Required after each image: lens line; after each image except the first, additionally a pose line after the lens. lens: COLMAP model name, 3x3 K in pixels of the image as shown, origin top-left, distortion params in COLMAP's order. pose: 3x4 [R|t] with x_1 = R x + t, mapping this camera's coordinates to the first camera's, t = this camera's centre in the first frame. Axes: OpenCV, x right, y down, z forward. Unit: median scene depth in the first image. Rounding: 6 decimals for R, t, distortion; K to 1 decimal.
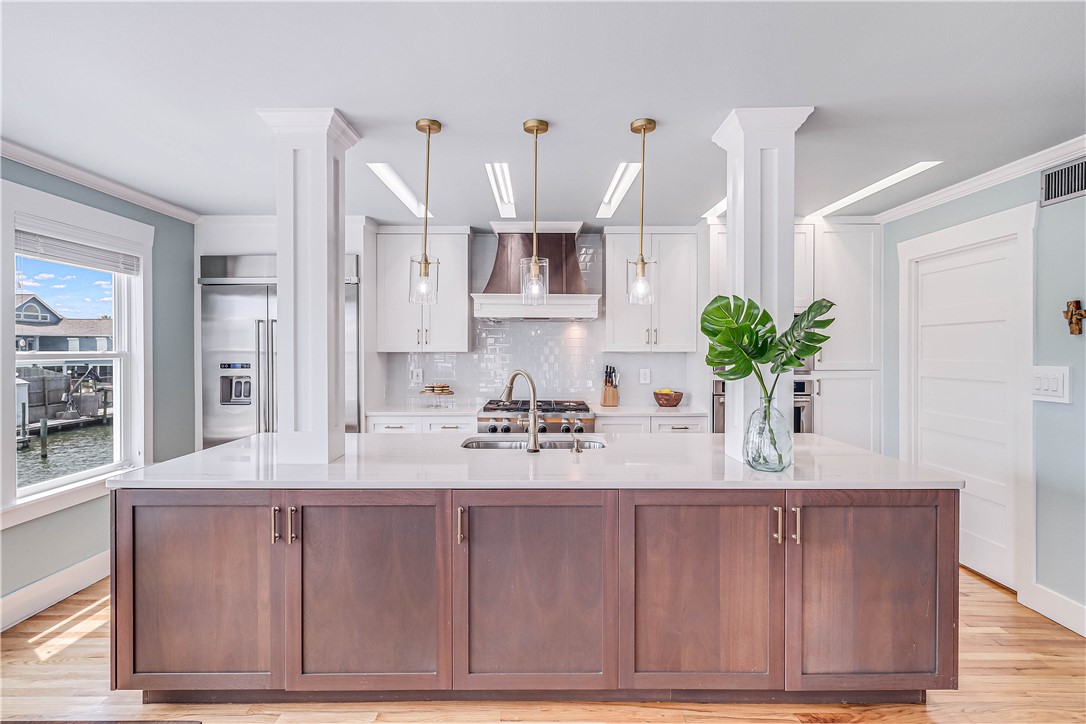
lens RADIAL K [[534.9, 0, 538.7], [0, 534.9, 350.7], [0, 0, 1]] dist [-0.000953, -0.000635]
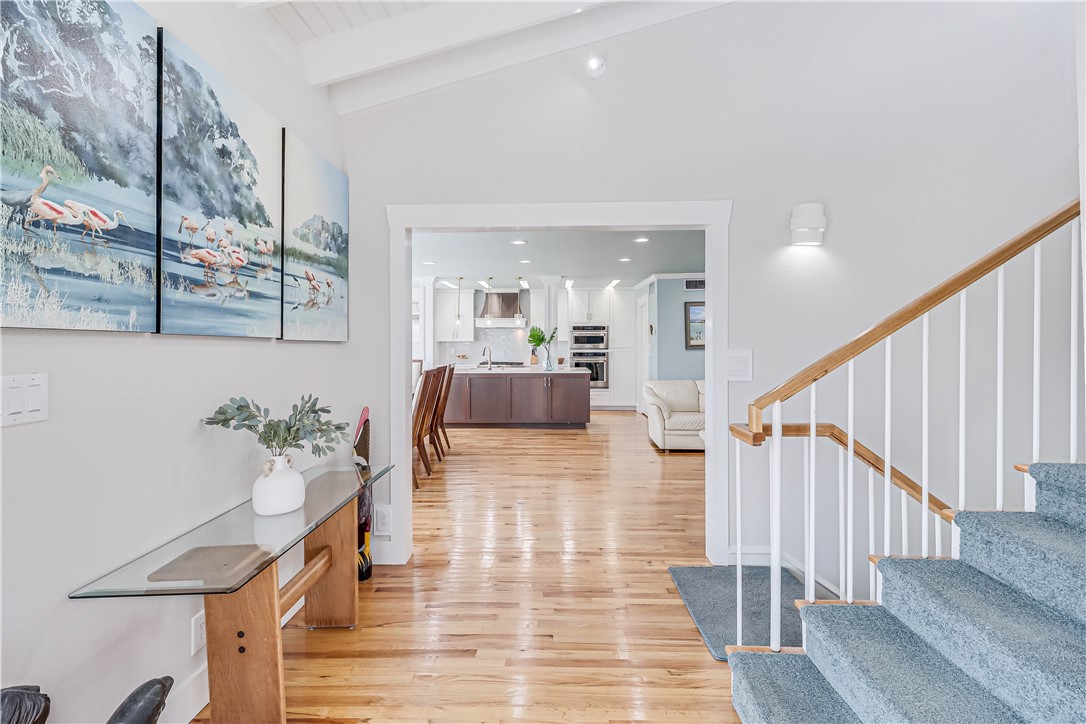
lens RADIAL K [[504.3, 0, 539.9], [0, 504.3, 343.1], [0, 0, 1]] dist [-0.001065, -0.000109]
pose [[0.999736, -0.004671, -0.022503, 0.238877], [0.004639, 0.999988, -0.001477, 0.015385], [0.022509, 0.001372, 0.999746, -1.389475]]
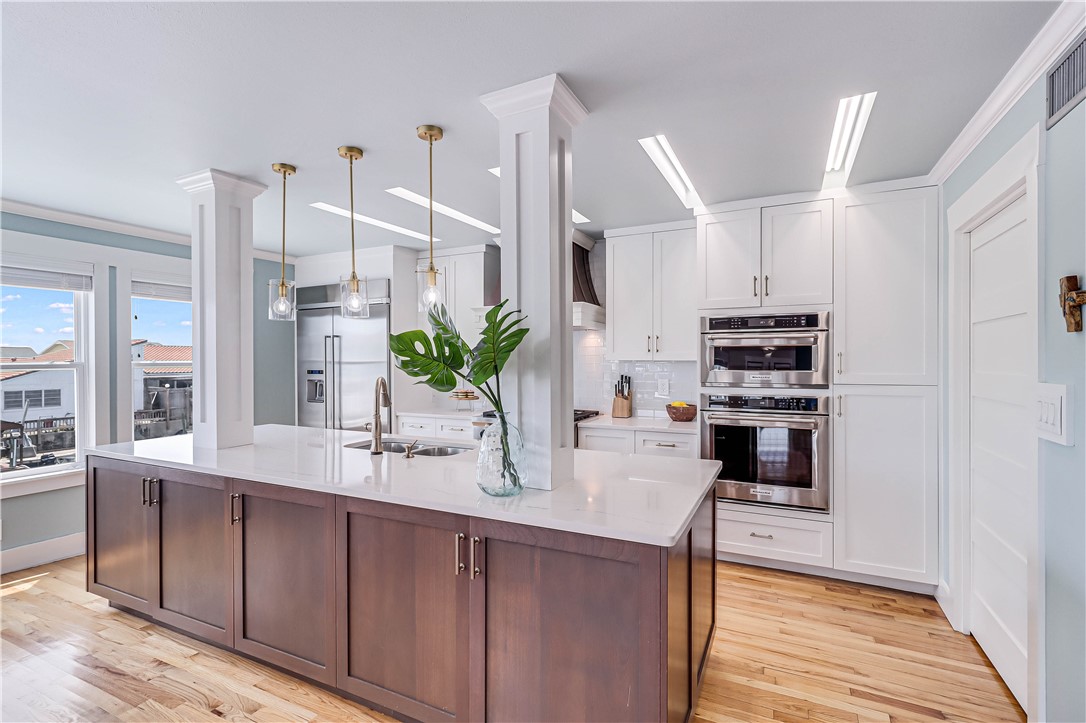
lens RADIAL K [[507.3, 0, 539.4], [0, 507.3, 358.4], [0, 0, 1]] dist [0.001839, -0.000465]
pose [[0.899480, -0.002926, -0.436952, 0.451823], [0.002625, 0.999996, -0.001292, -0.001271], [0.436954, 0.000015, 0.899484, 0.139183]]
